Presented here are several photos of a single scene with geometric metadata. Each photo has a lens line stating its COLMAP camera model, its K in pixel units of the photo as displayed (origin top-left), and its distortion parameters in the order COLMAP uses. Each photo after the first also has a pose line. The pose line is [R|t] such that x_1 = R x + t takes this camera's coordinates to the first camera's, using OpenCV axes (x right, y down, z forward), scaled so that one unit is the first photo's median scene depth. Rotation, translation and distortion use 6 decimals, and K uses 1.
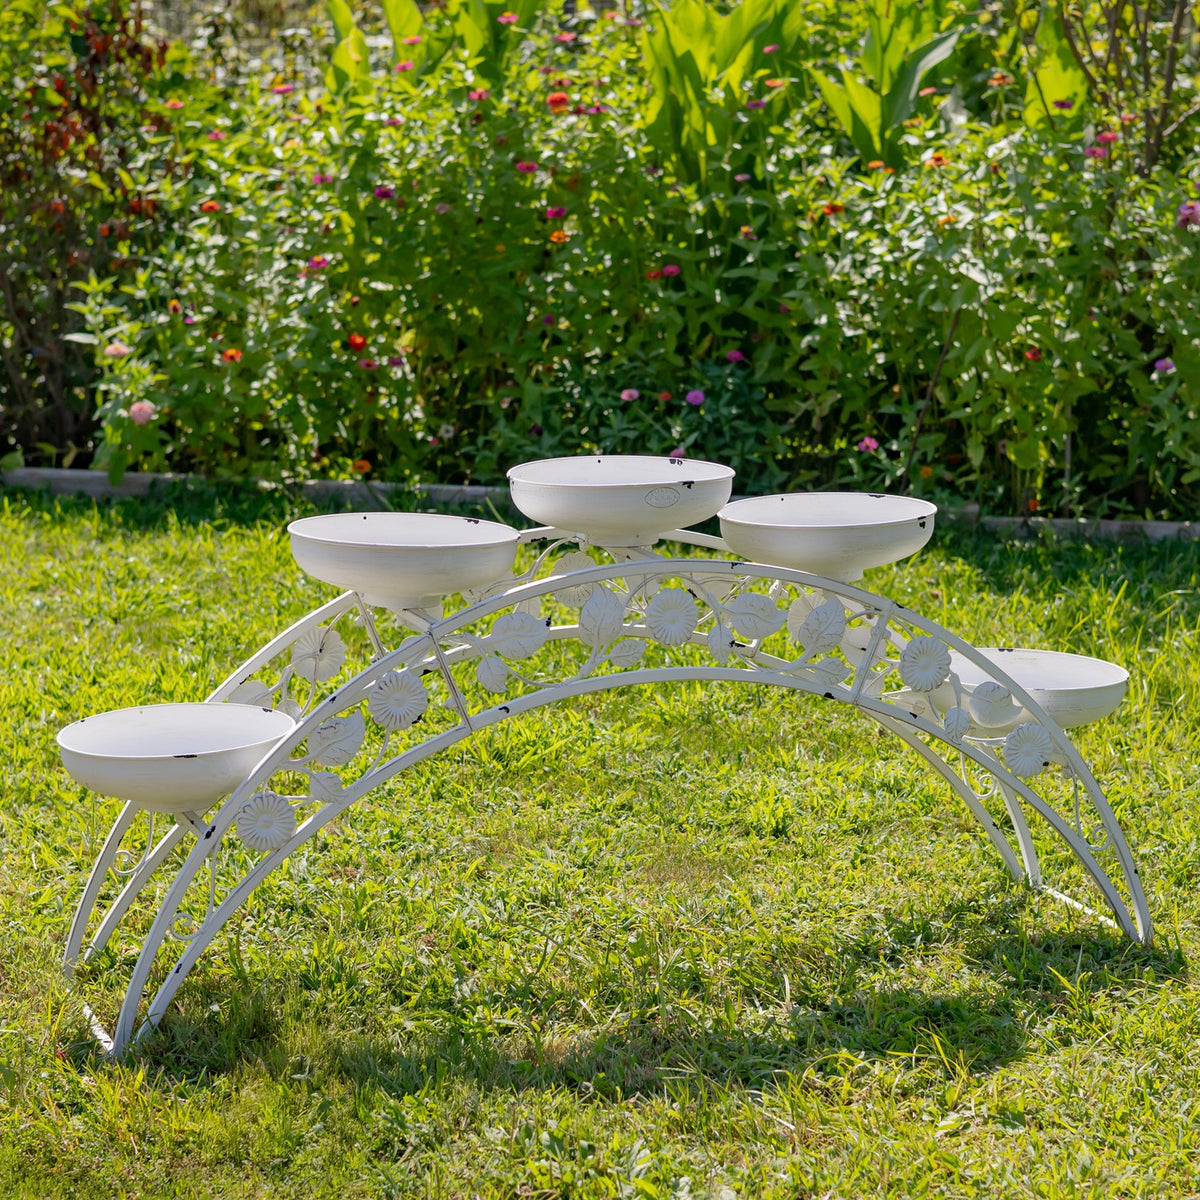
lens RADIAL K [[2624.1, 0, 467.0], [0, 2624.1, 599.0], [0, 0, 1]] dist [0.019313, -0.141882]
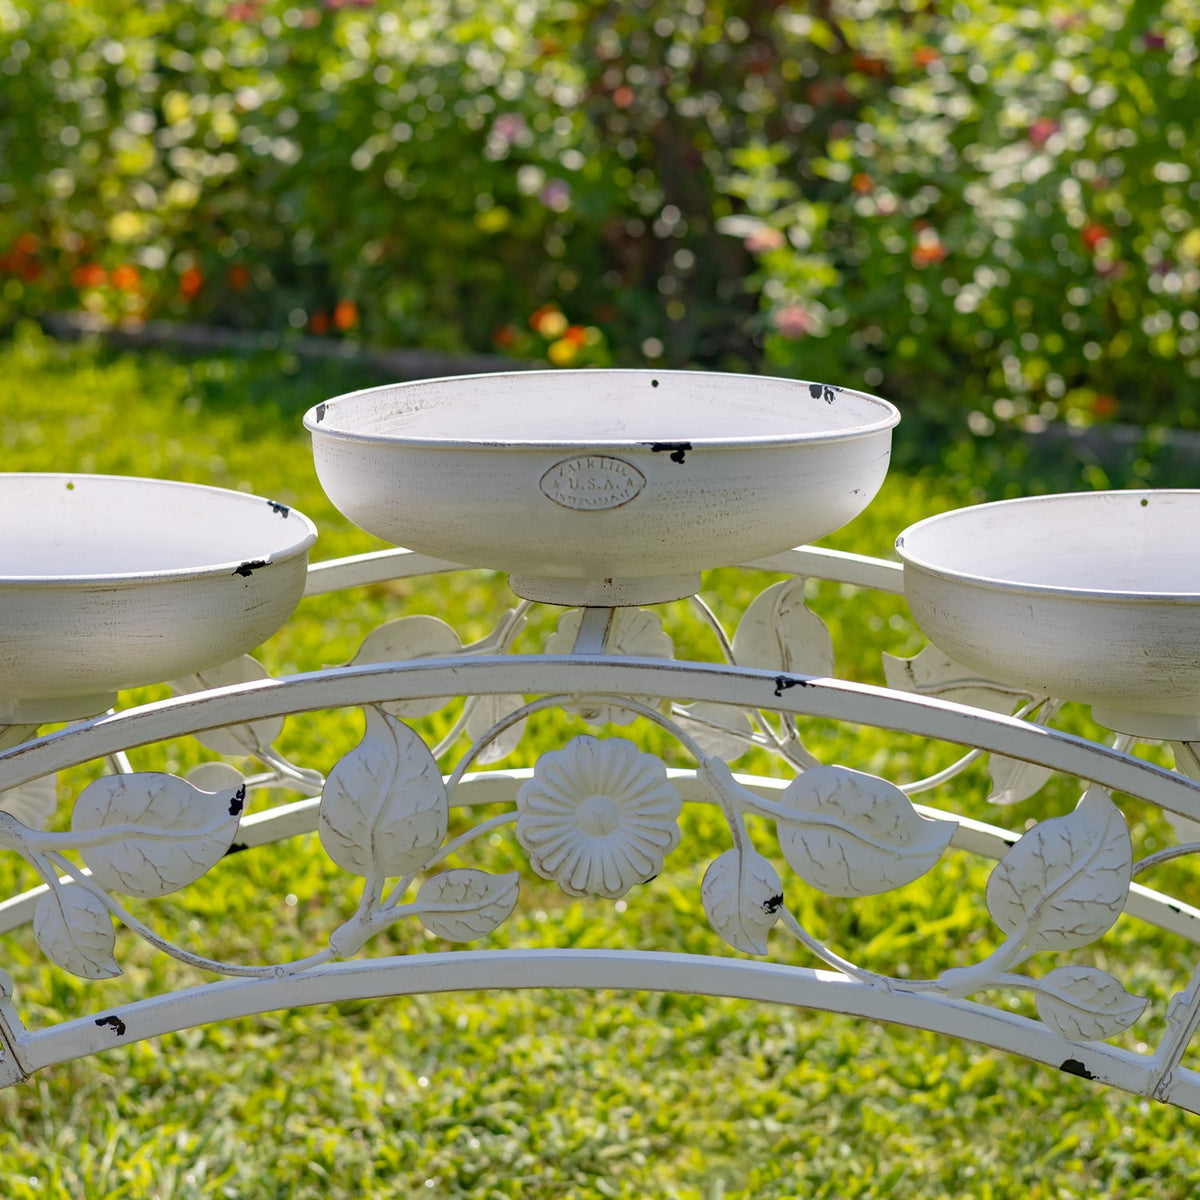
lens RADIAL K [[2624.1, 0, 467.0], [0, 2624.1, 599.0], [0, 0, 1]] dist [0.019313, -0.141882]
pose [[0.930210, 0.077007, -0.358858, 0.065456], [-0.067624, 0.996962, 0.038644, -0.012356], [0.360744, -0.011679, 0.932592, 0.230112]]
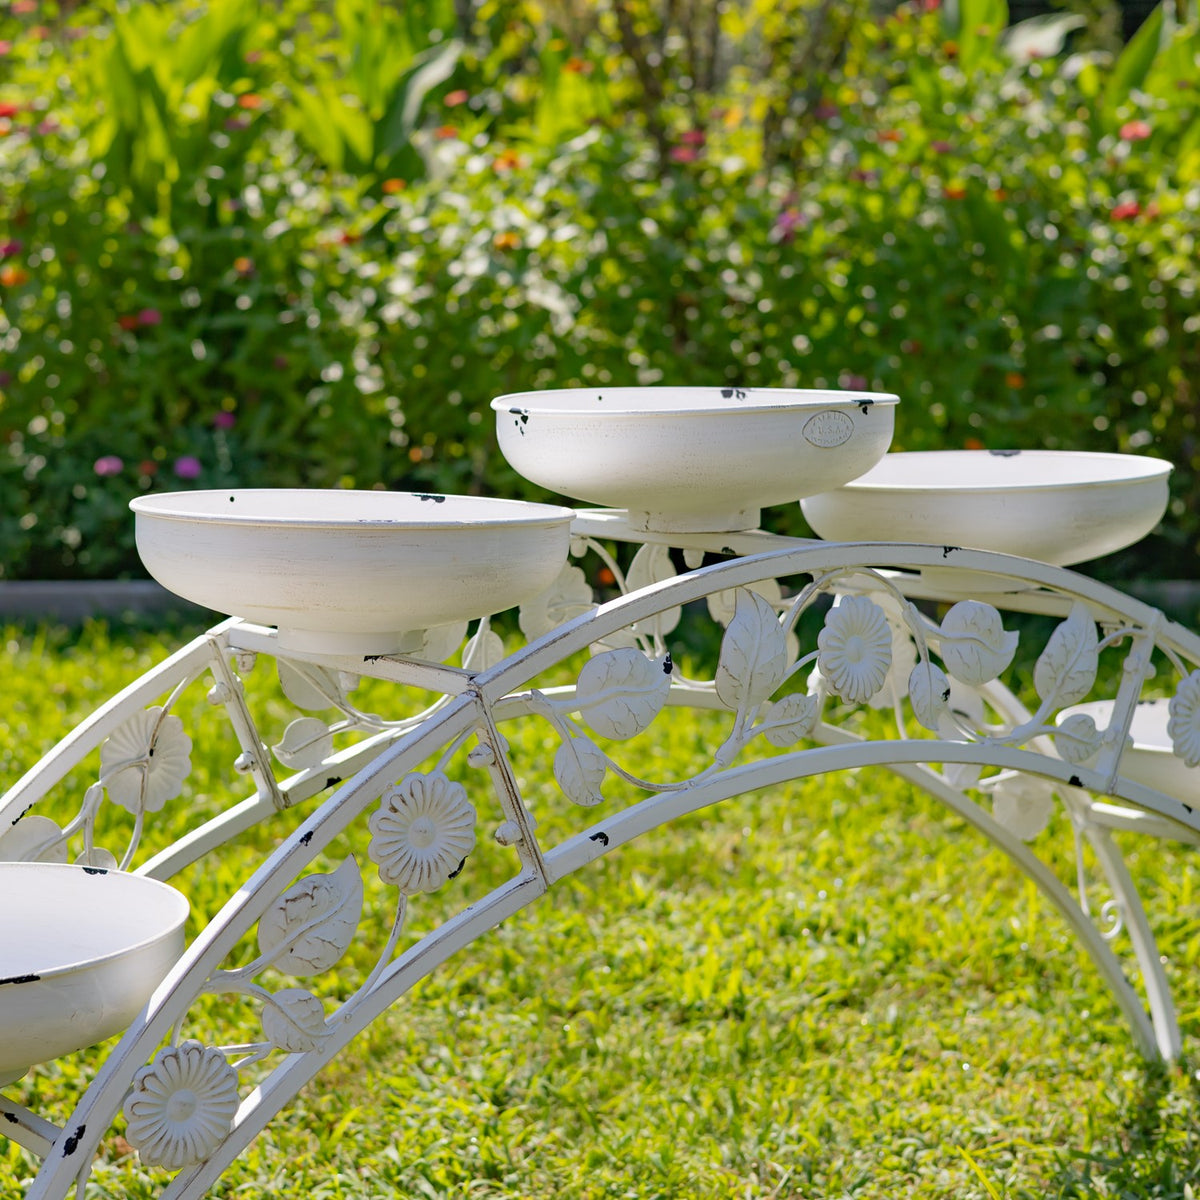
lens RADIAL K [[2624.1, 0, 467.0], [0, 2624.1, 599.0], [0, 0, 1]] dist [0.019313, -0.141882]
pose [[0.963433, -0.036525, 0.265450, -0.049805], [0.049886, 0.997796, -0.043765, 0.005673], [-0.263266, 0.055406, 0.963131, 0.174827]]
